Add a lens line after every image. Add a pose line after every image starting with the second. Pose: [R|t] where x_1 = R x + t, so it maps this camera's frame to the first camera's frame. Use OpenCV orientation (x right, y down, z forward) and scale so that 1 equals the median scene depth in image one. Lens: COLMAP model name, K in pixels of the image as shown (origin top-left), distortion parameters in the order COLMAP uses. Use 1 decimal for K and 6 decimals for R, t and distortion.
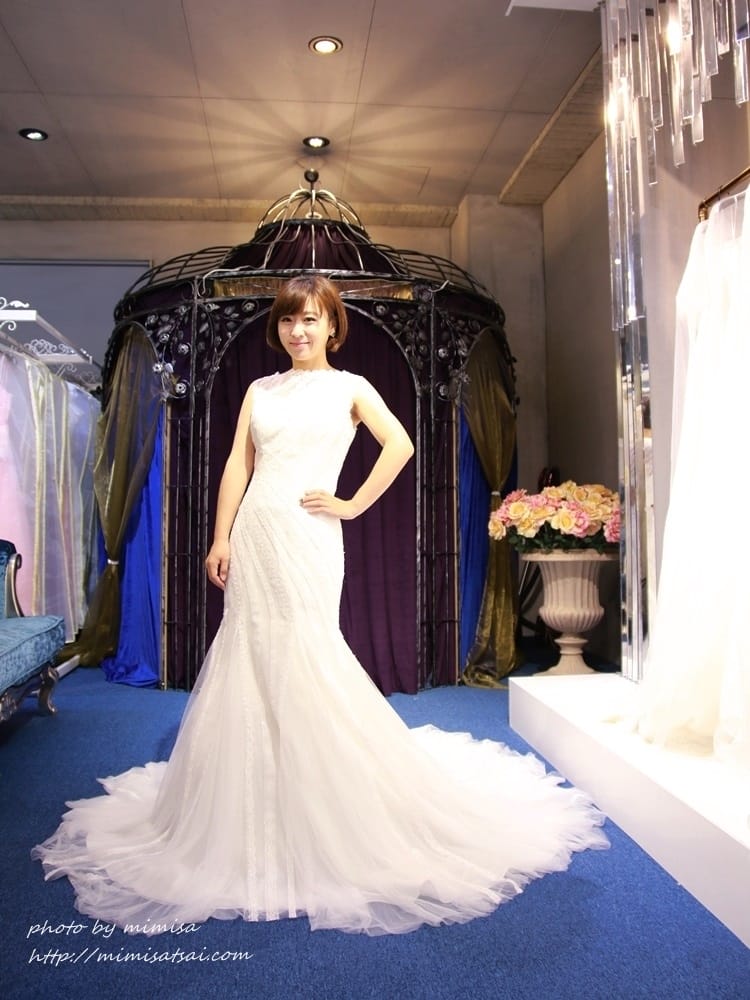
lens RADIAL K [[859.6, 0, 372.3], [0, 859.6, 447.7], [0, 0, 1]] dist [-0.138285, 0.124533]
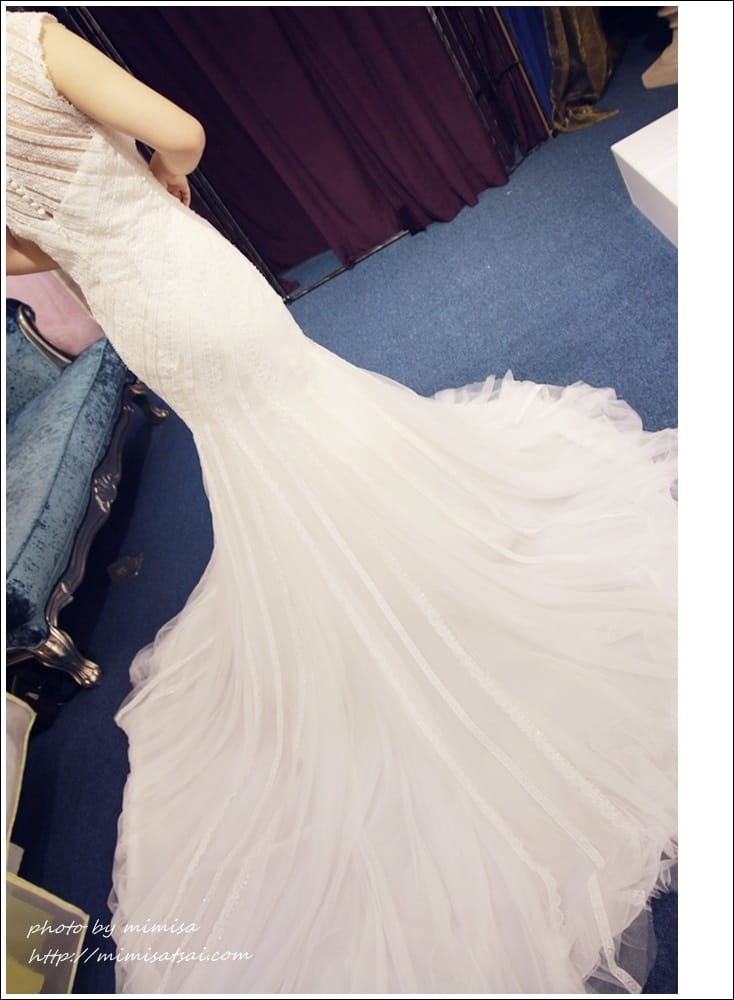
lens RADIAL K [[769.1, 0, 335.8], [0, 769.1, 499.8], [0, 0, 1]] dist [-0.073358, 0.001560]
pose [[0.850543, -0.351803, -0.390910, 0.082787], [0.525523, 0.596862, 0.606284, -0.050062], [0.020027, -0.721104, 0.692538, 0.262068]]
